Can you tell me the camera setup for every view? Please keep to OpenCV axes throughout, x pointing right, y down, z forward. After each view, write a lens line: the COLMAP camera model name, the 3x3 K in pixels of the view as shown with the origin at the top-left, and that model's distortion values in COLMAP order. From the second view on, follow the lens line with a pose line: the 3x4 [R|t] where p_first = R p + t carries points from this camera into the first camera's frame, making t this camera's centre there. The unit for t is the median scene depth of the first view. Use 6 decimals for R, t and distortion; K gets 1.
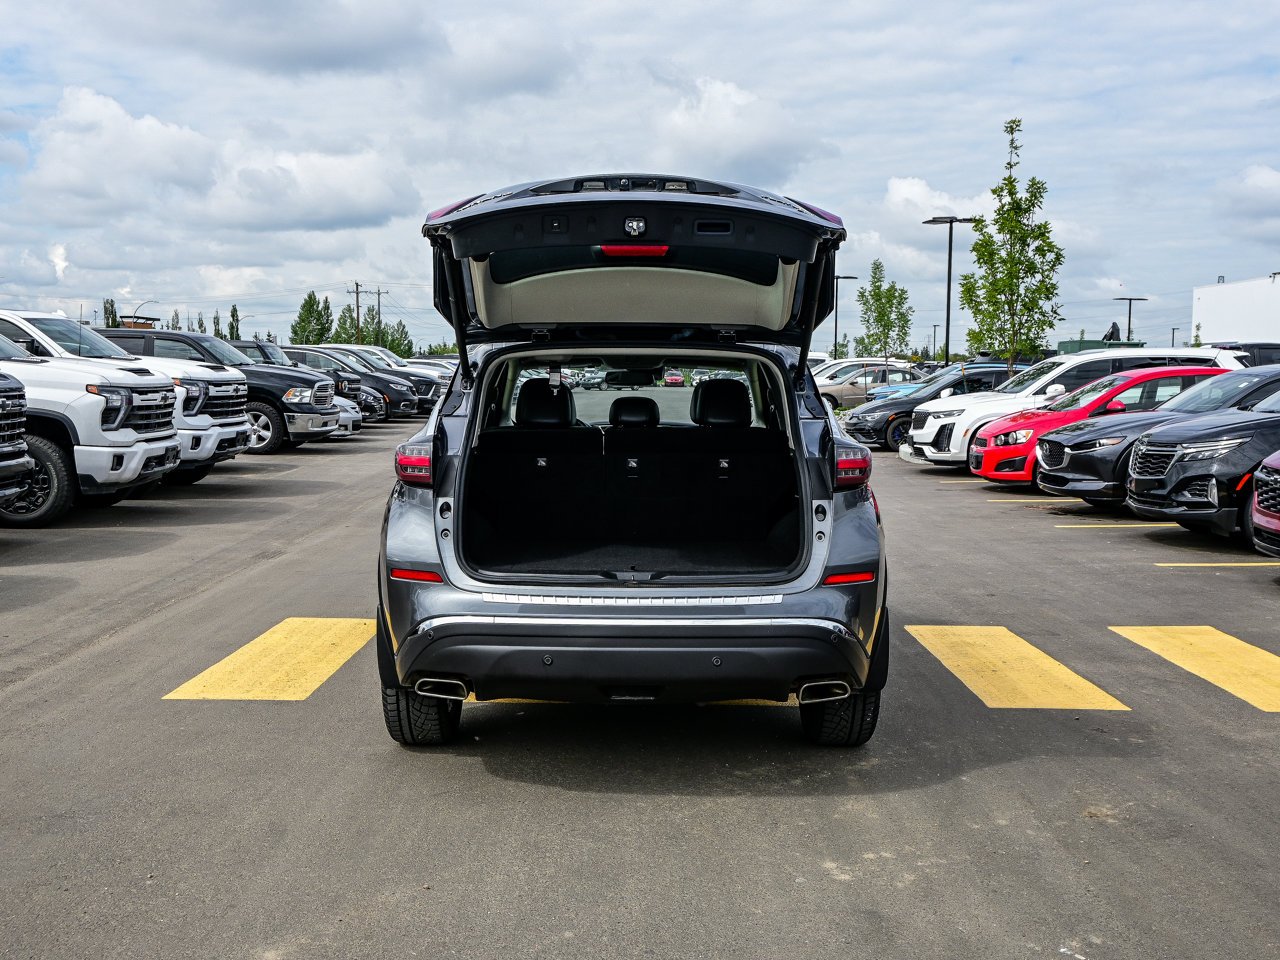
lens RADIAL K [[1397.2, 0, 640.0], [0, 1397.2, 480.0], [0, 0, 1]] dist [0.001030, 0.005831]
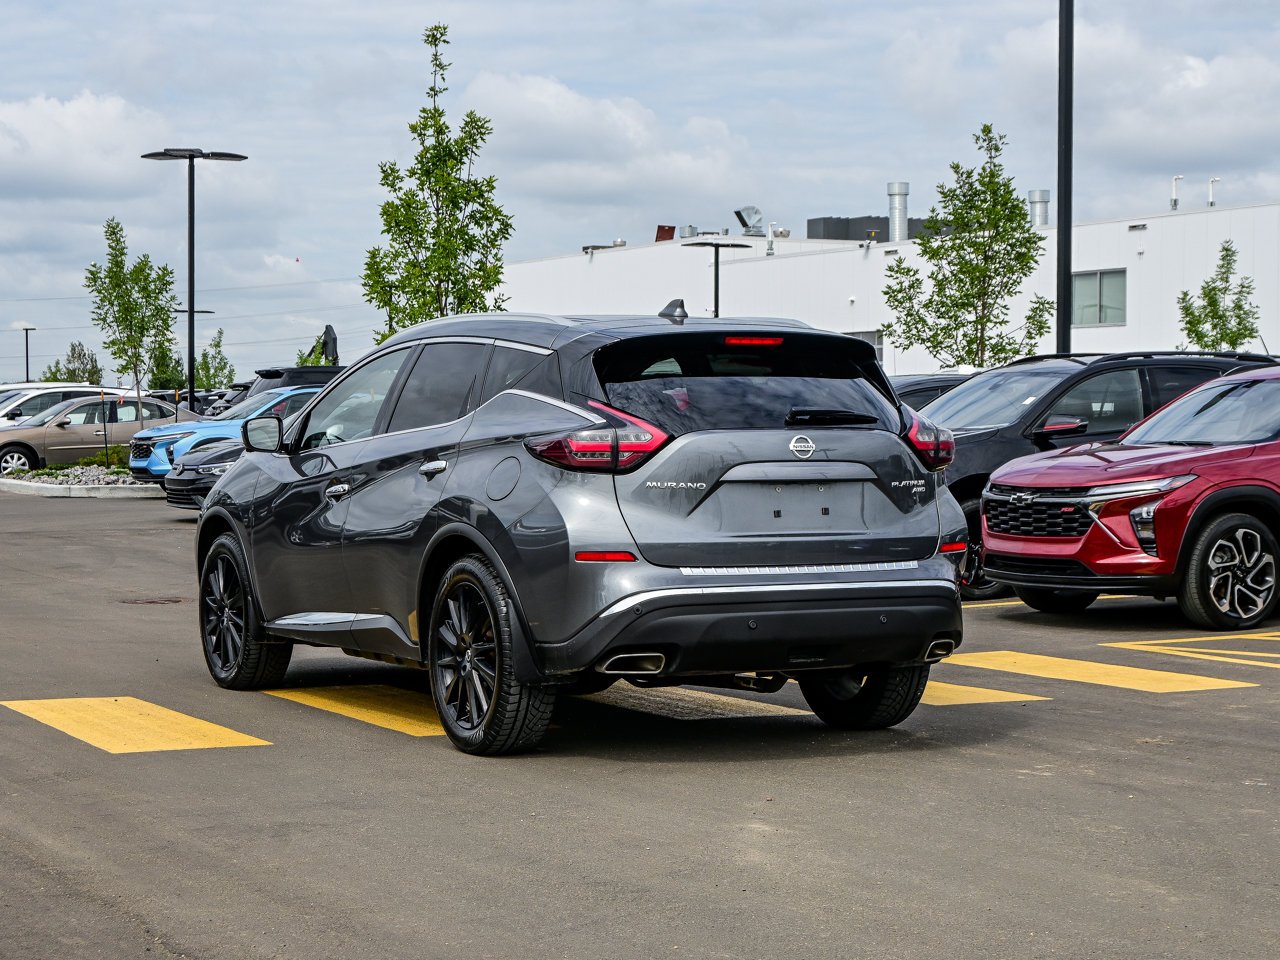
lens RADIAL K [[2728.2, 0, 640.0], [0, 2728.2, 480.0], [0, 0, 1]] dist [-0.043126, -0.230238]
pose [[0.882420, -0.020162, 0.470031, -0.271773], [0.046207, 0.997965, -0.043939, 0.025300], [-0.468188, 0.060491, 0.881556, -0.199299]]
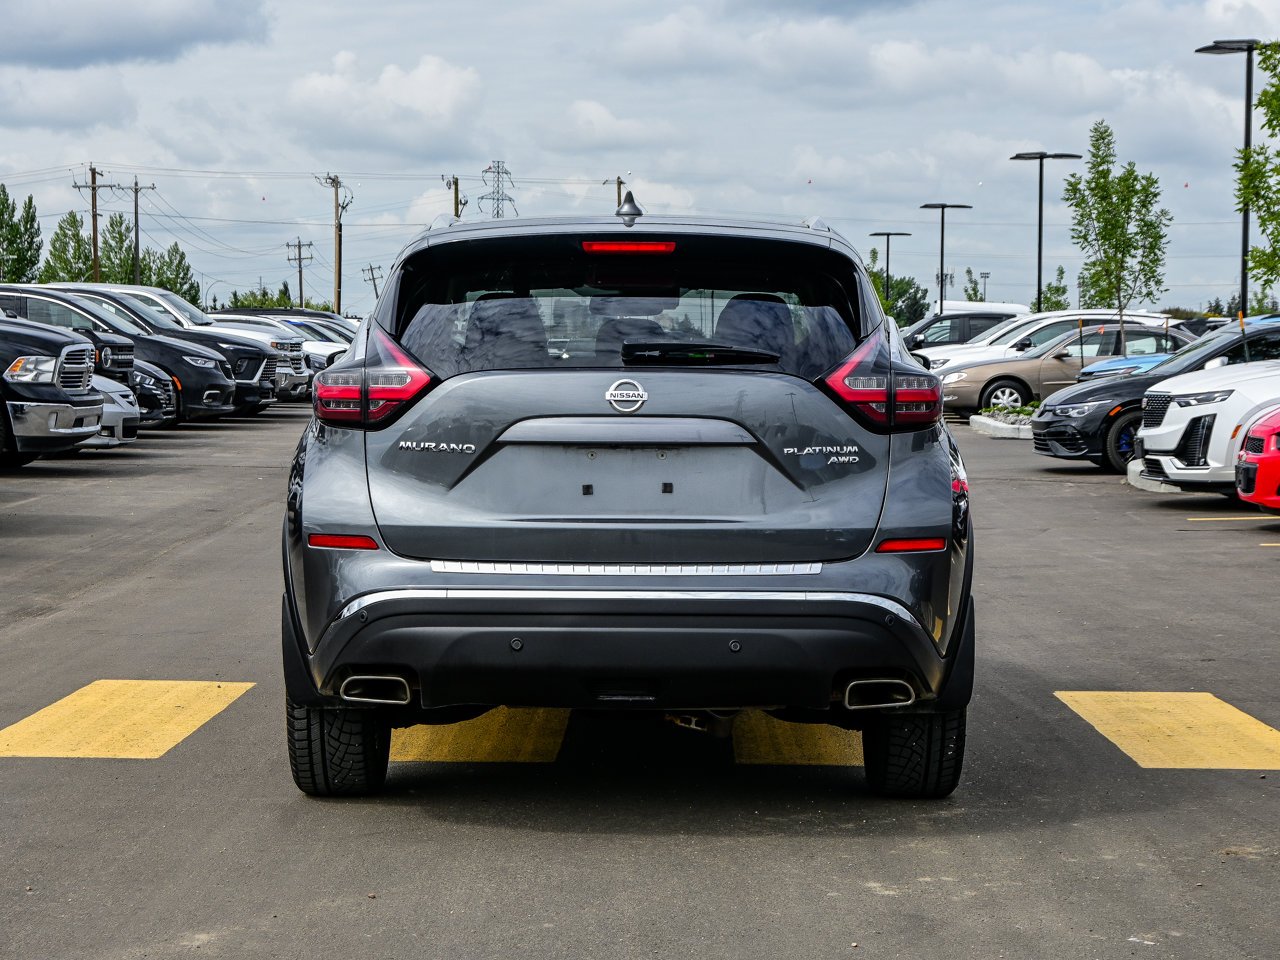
lens RADIAL K [[2917.8, 0, 640.0], [0, 2917.8, 480.0], [0, 0, 1]] dist [0.007111, 0.177472]
pose [[0.999977, -0.001298, -0.006636, 0.003135], [0.001072, 0.999425, -0.033900, 0.022174], [0.006676, 0.033892, 0.999403, -0.147589]]
